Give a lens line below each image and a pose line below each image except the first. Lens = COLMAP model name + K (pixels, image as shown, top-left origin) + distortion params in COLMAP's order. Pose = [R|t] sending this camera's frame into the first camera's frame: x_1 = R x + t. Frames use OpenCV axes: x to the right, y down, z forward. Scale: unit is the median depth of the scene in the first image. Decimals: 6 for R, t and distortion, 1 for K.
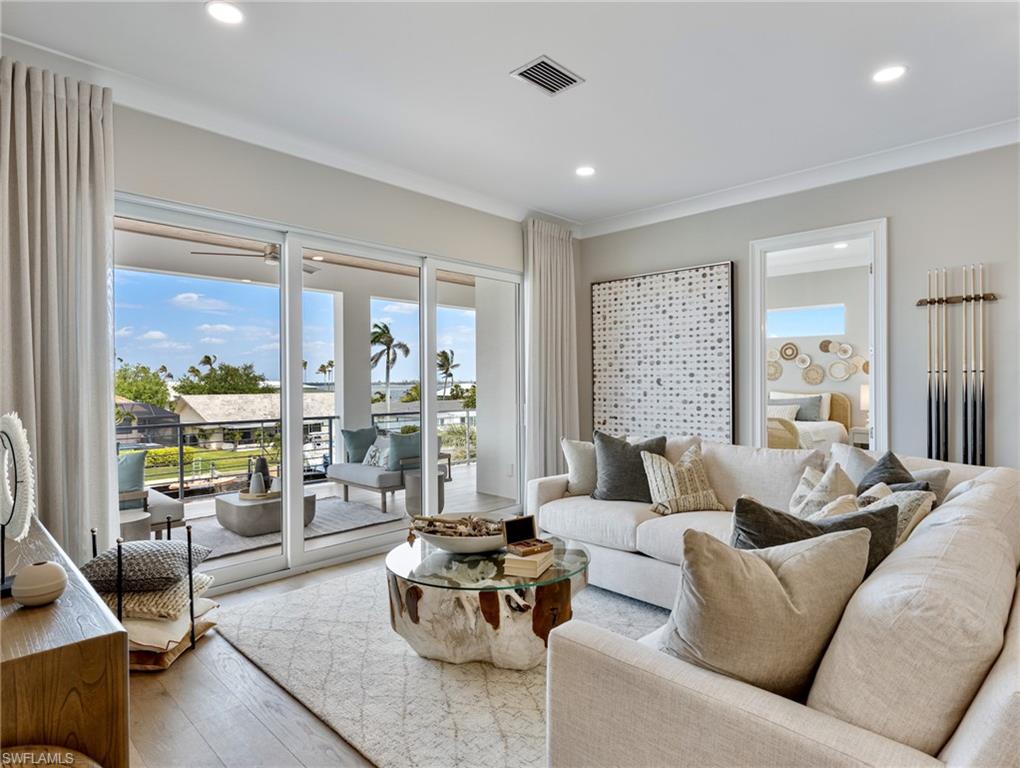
lens RADIAL K [[568.0, 0, 510.0], [0, 568.0, 384.0], [0, 0, 1]] dist [-0.002823, 0.000190]
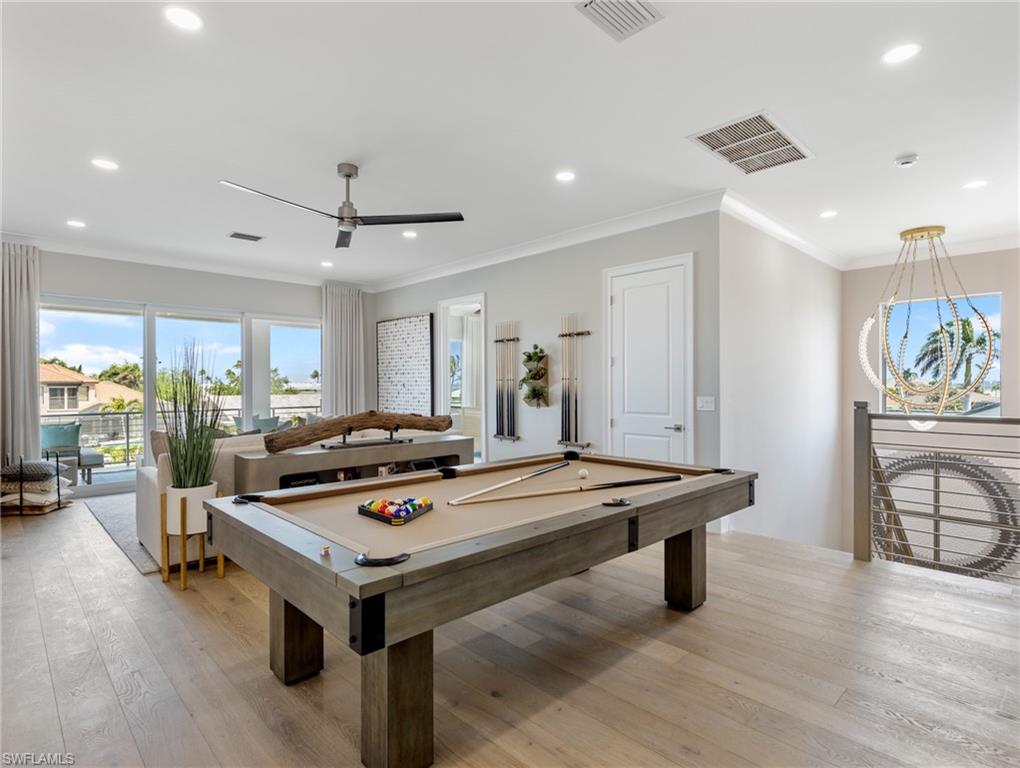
lens RADIAL K [[532.0, 0, 508.1], [0, 532.0, 367.7], [0, 0, 1]] dist [-0.002131, -0.000232]
pose [[0.999516, -0.001943, -0.031046, 0.619359], [0.000903, 0.999439, -0.033483, -0.003053], [0.031094, 0.033439, 0.998957, -0.504003]]
